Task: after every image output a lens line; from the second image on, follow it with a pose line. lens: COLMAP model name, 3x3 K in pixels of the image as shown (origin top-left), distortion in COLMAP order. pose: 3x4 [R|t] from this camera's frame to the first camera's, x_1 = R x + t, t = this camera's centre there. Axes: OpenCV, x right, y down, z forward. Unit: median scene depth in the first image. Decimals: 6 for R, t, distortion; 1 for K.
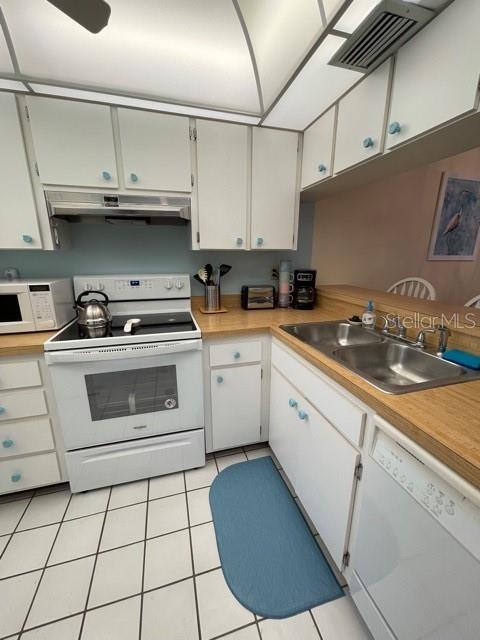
lens RADIAL K [[259.4, 0, 238.2], [0, 259.4, 320.1], [0, 0, 1]] dist [-0.005435, 0.001850]
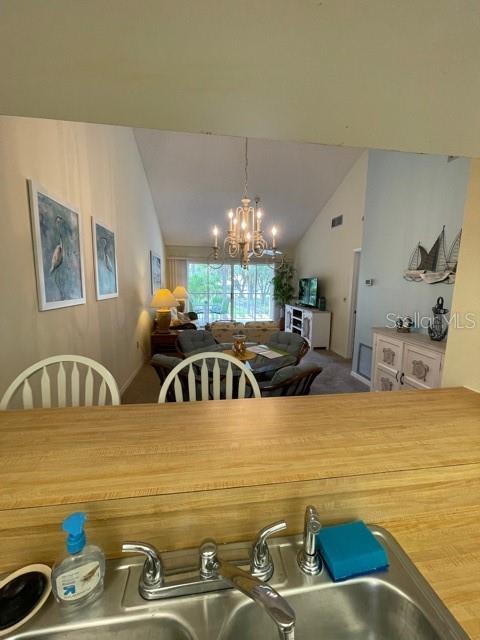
lens RADIAL K [[259.4, 0, 239.6], [0, 259.4, 318.3], [0, 0, 1]] dist [-0.005435, 0.001850]
pose [[0.138611, -0.137707, 0.980726, 0.165735], [0.233631, 0.966882, 0.102743, -0.165376], [-0.962395, 0.214886, 0.166193, 0.422421]]
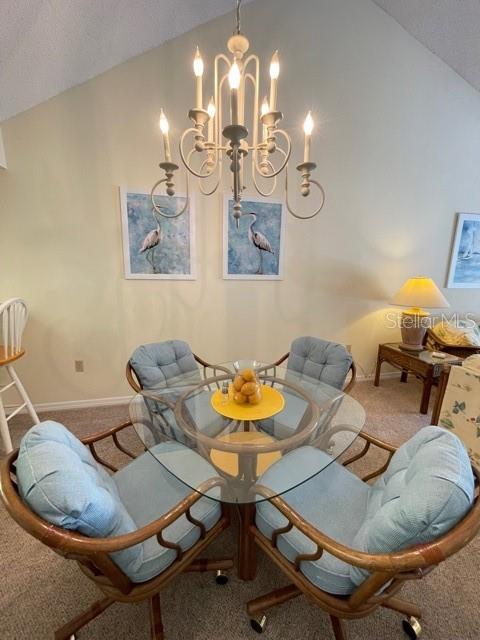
lens RADIAL K [[259.4, 0, 239.9], [0, 259.4, 319.4], [0, 0, 1]] dist [-0.005435, 0.001850]
pose [[0.998439, 0.023672, -0.050593, 1.211109], [-0.026607, 0.997953, -0.058152, -0.042347], [0.049113, 0.059408, 0.997025, 0.099355]]
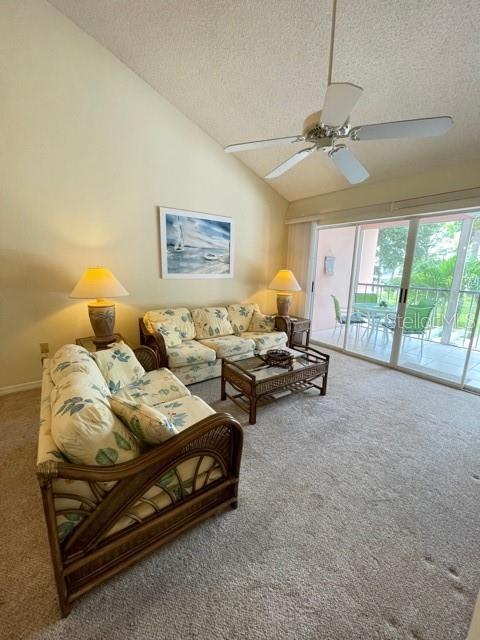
lens RADIAL K [[259.4, 0, 238.3], [0, 259.4, 325.2], [0, 0, 1]] dist [-0.005435, 0.001850]
pose [[0.935279, -0.059759, 0.348830, 2.041417], [0.070080, 0.997396, -0.017033, -0.007786], [-0.346904, 0.040377, 0.937031, 0.024970]]
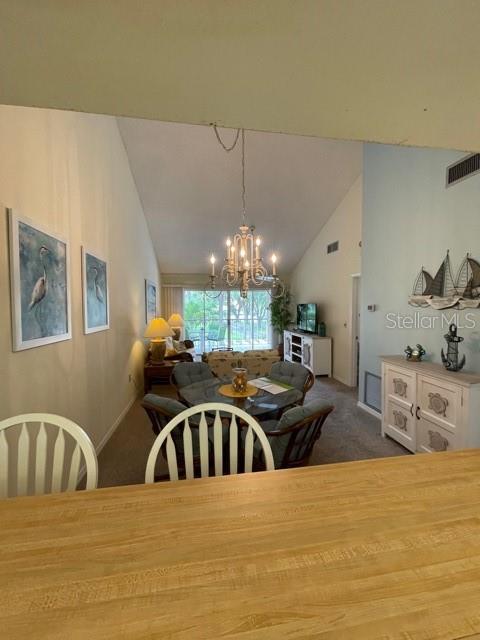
lens RADIAL K [[259.4, 0, 239.9], [0, 259.4, 318.1], [0, 0, 1]] dist [-0.005435, 0.001850]
pose [[0.120095, -0.046159, 0.991689, 0.235607], [0.251546, 0.967736, 0.014582, -0.188633], [-0.960366, 0.247704, 0.127831, 0.440557]]
